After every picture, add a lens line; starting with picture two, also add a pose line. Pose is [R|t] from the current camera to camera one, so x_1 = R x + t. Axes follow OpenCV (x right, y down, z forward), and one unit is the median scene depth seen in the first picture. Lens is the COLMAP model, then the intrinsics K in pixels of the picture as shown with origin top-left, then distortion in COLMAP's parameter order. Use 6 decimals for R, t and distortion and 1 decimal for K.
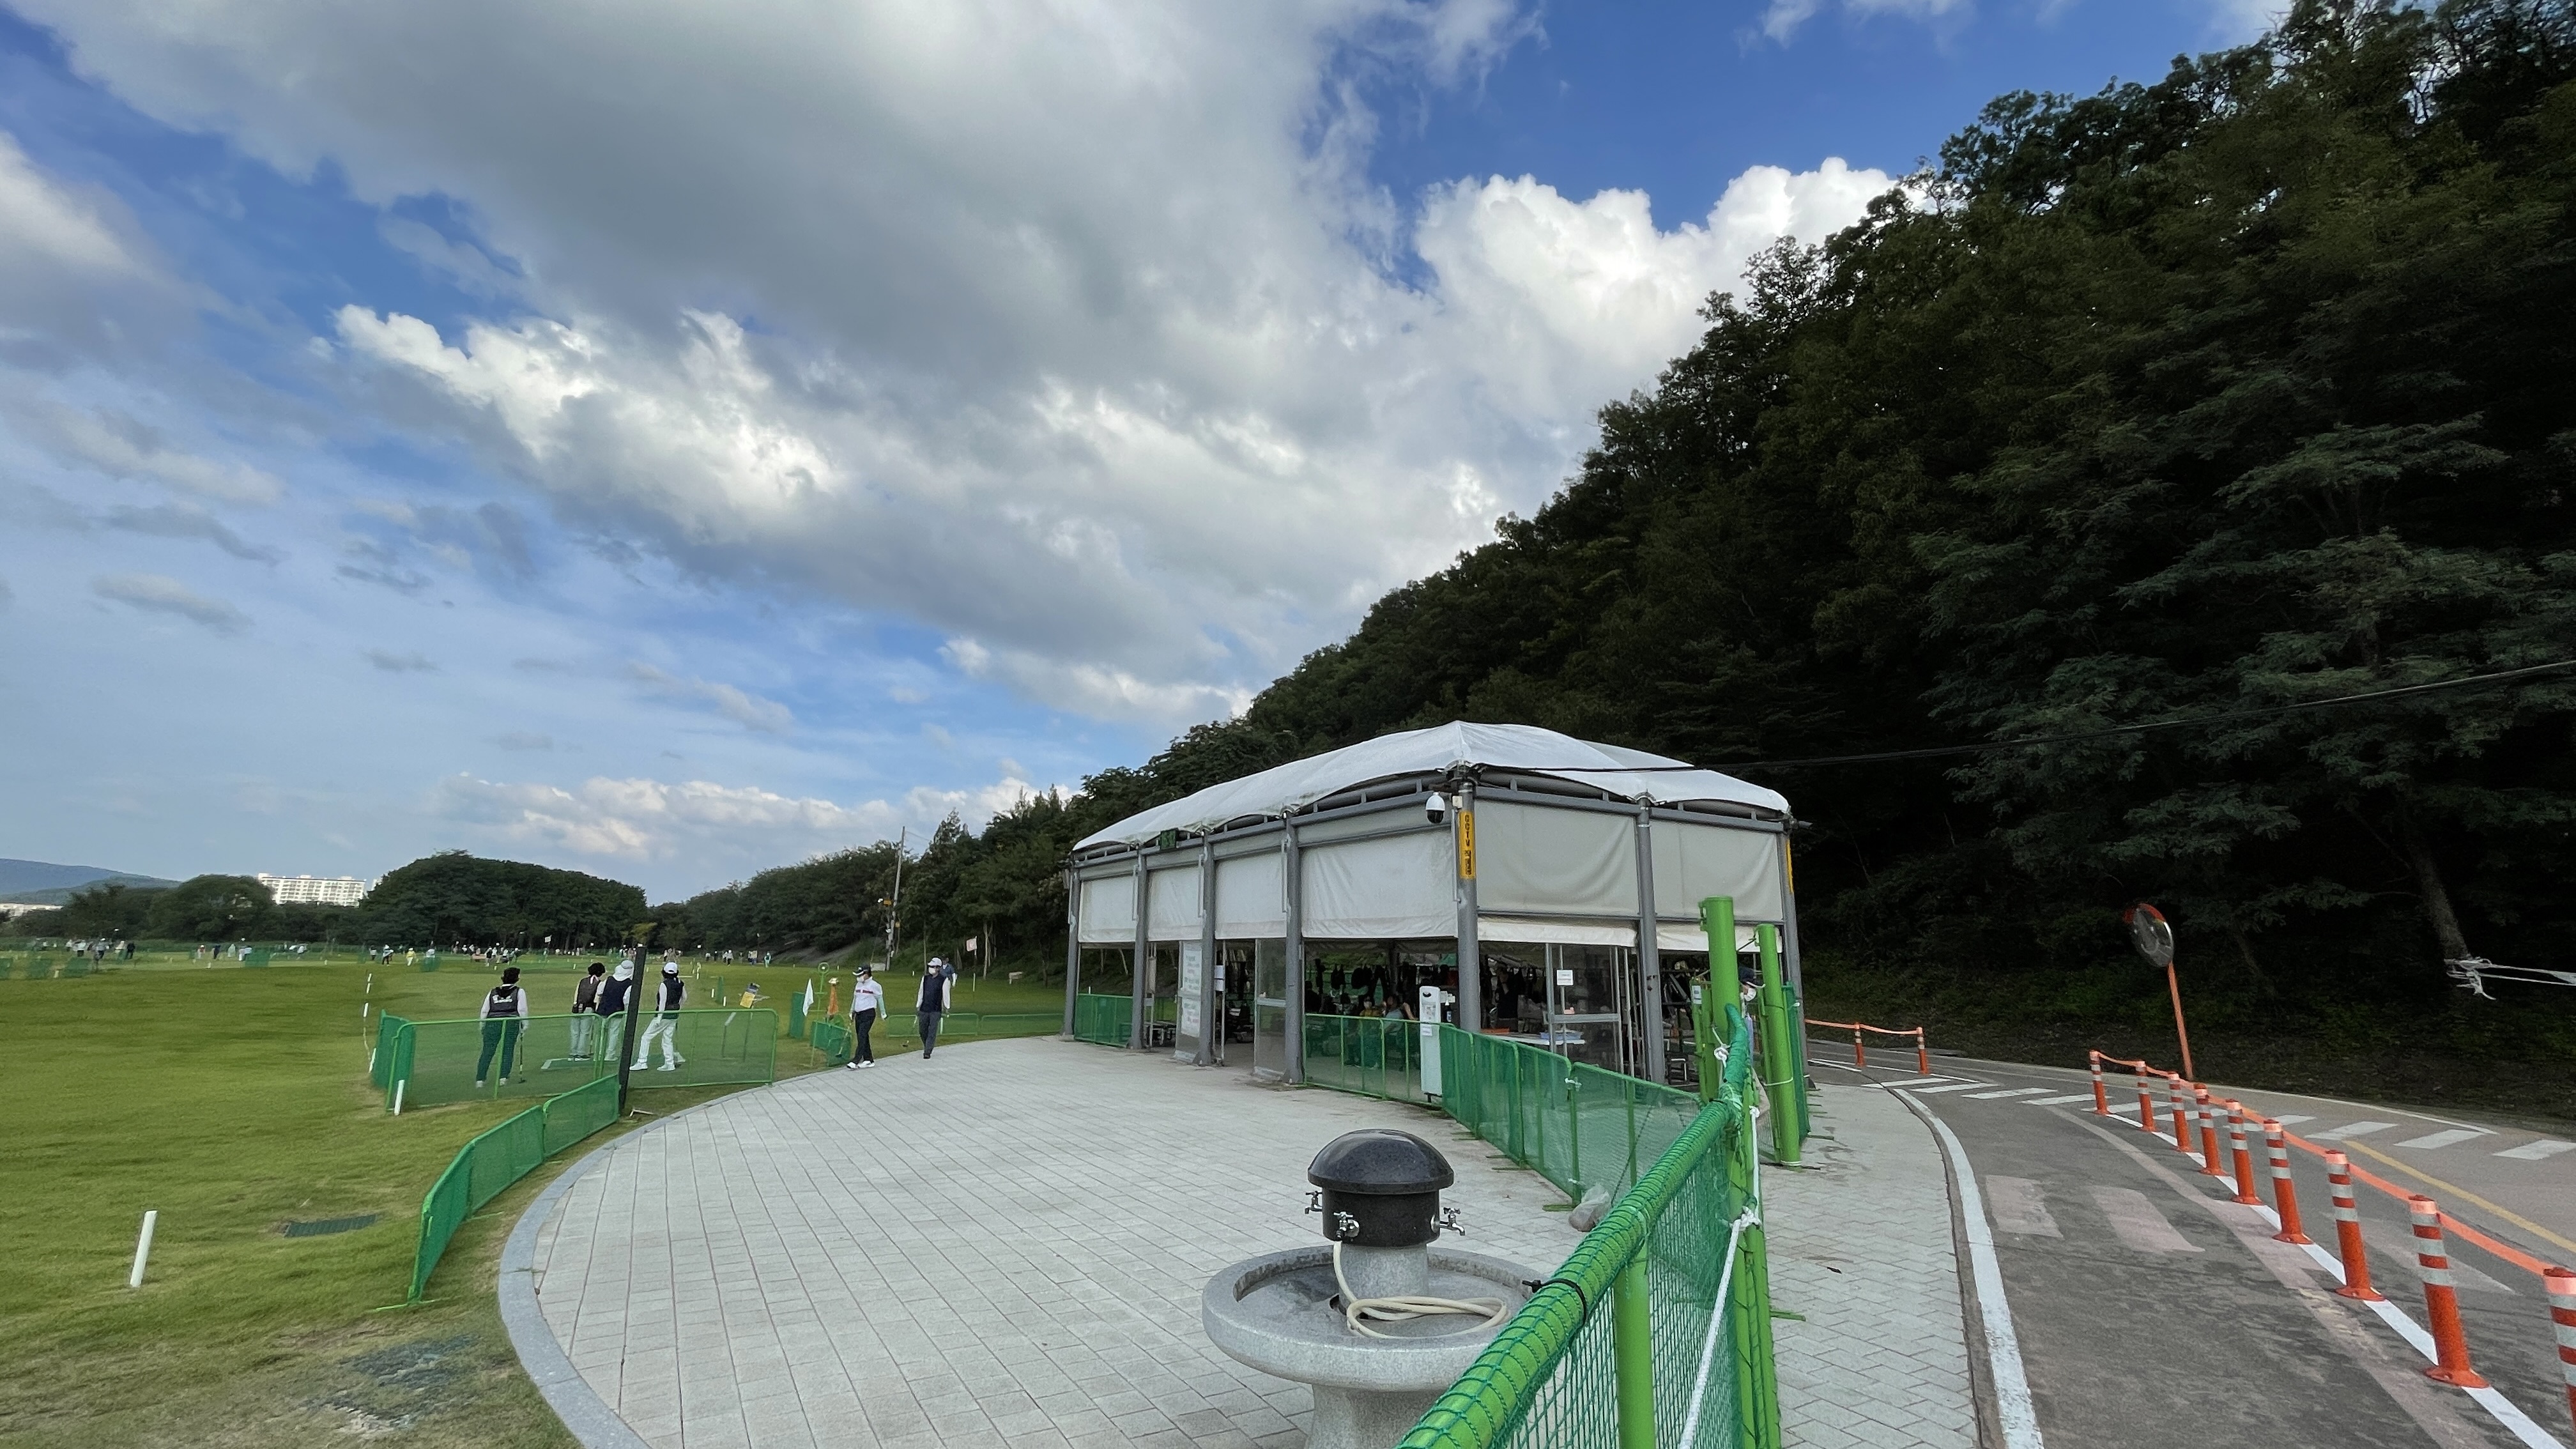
lens RADIAL K [[1080.2, 0, 1300.9], [0, 1080.2, 720.6], [0, 0, 1]] dist [0.004849, -0.001481]
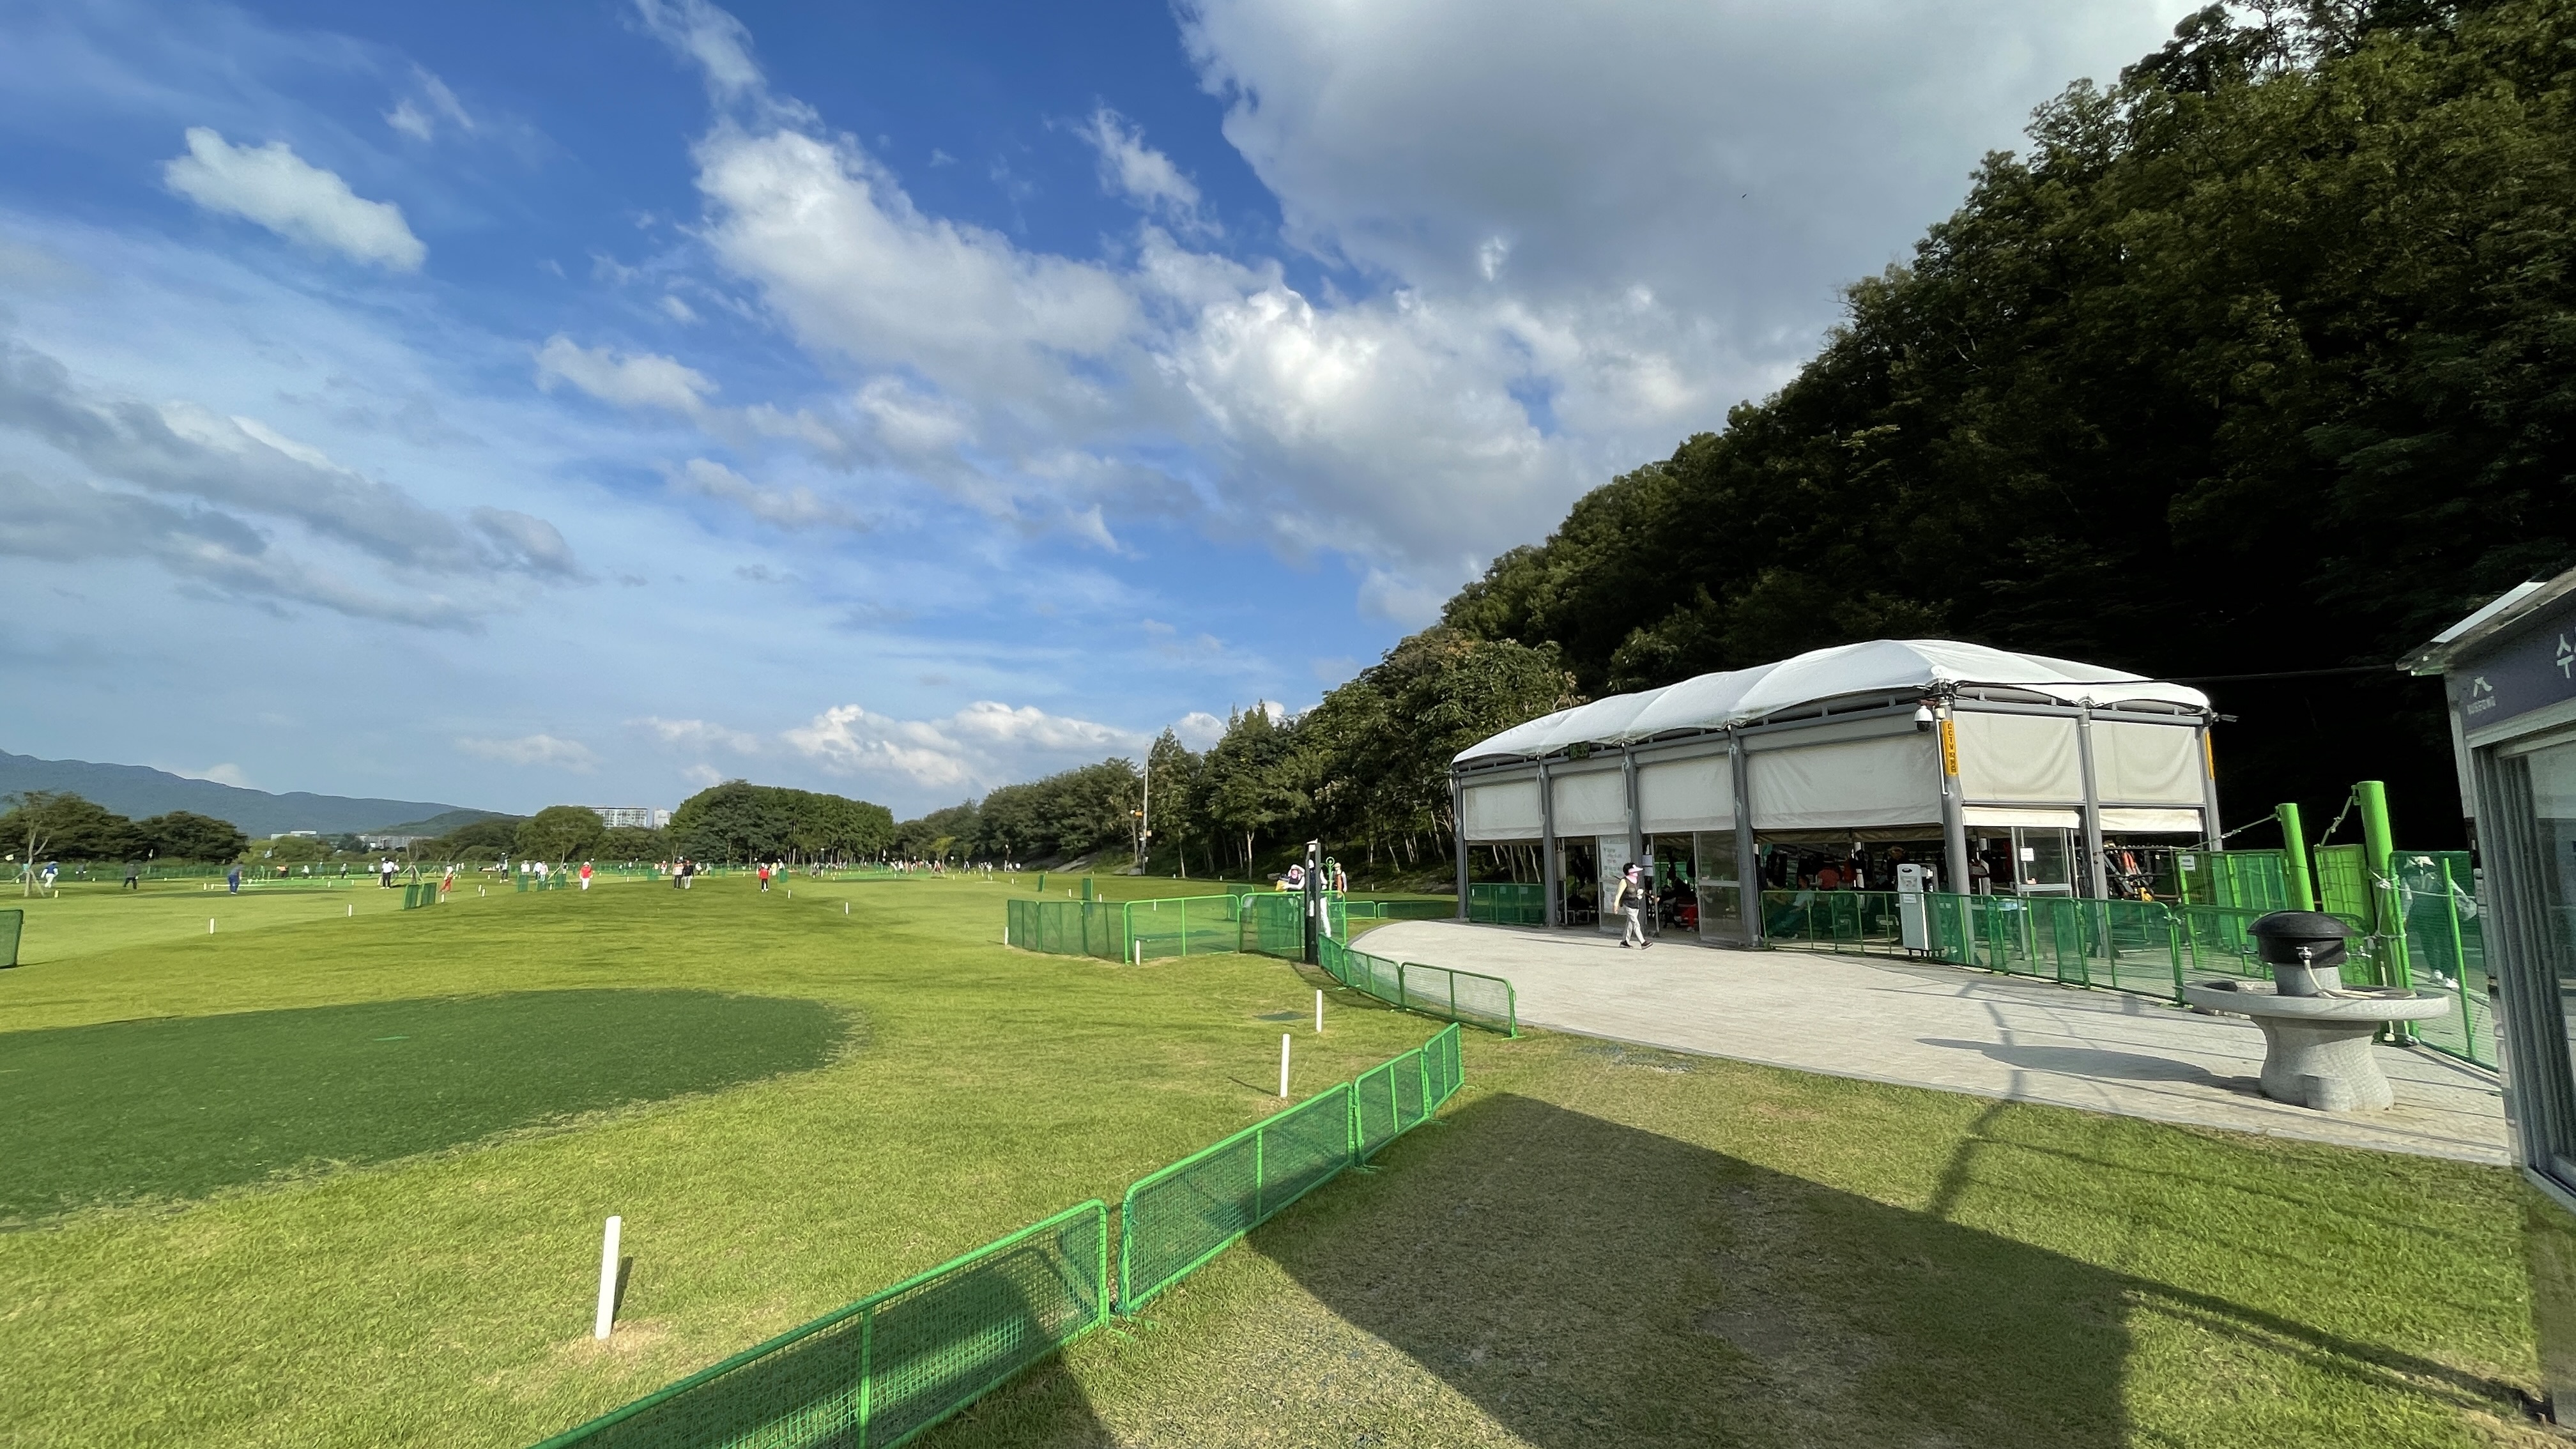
lens RADIAL K [[1080.2, 0, 1278.4], [0, 1080.2, 720.9], [0, 0, 1]] dist [0.004849, -0.001481]
pose [[0.984271, -0.040591, -0.171941, -0.250829], [0.055262, 0.995147, 0.081417, -0.037318], [0.167802, -0.089638, 0.981737, -0.212898]]
